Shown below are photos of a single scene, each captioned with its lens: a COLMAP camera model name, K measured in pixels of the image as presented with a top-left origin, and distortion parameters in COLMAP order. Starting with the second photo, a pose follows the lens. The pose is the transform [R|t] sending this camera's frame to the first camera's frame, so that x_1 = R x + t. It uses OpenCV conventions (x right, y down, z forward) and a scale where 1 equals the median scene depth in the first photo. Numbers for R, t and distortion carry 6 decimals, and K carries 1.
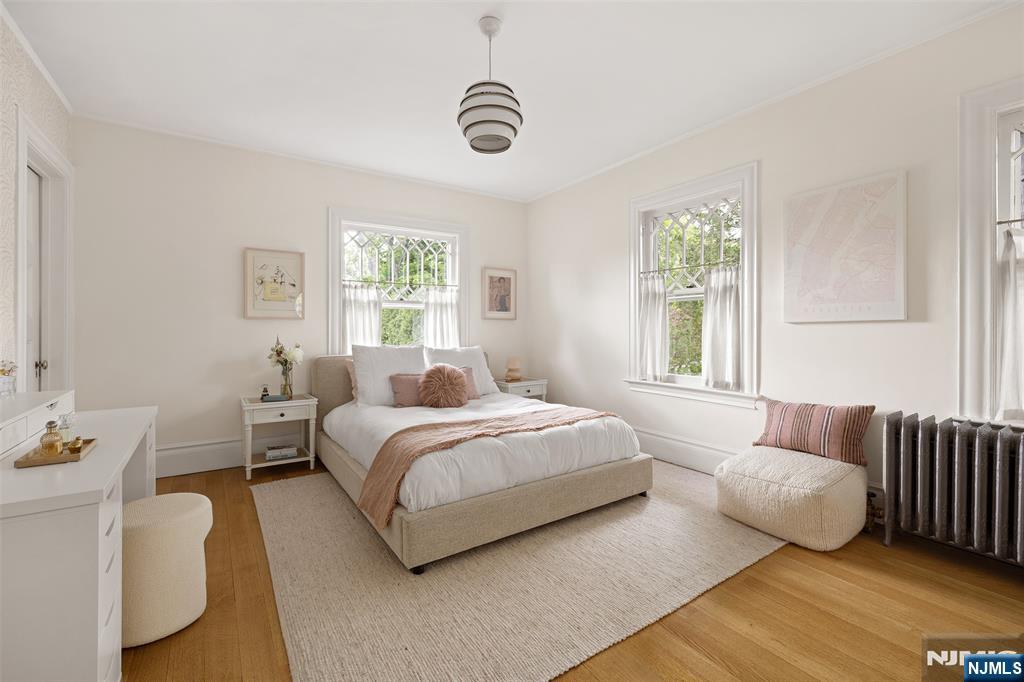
lens RADIAL K [[438.4, 0, 510.1], [0, 438.4, 332.2], [0, 0, 1]] dist [0.000888, 0.000022]
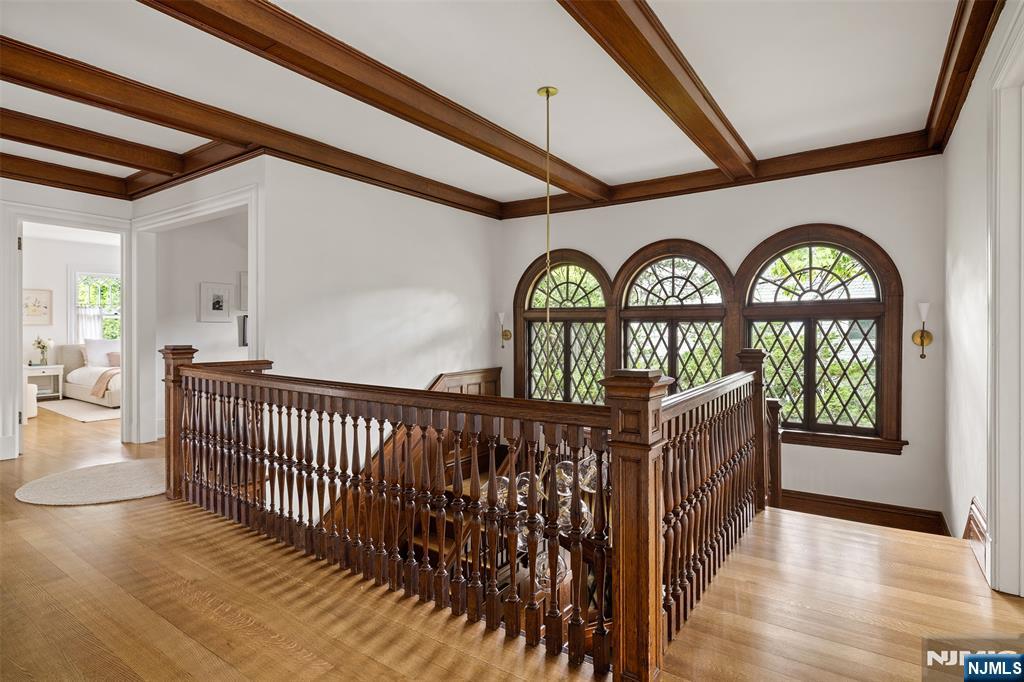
lens RADIAL K [[522.2, 0, 511.3], [0, 522.2, 338.2], [0, 0, 1]] dist [-0.003842, -0.000538]
pose [[0.933464, -0.006335, 0.358615, 0.612745], [0.005149, 0.999978, 0.004263, 0.028121], [-0.358634, -0.002133, 0.933476, -1.934554]]
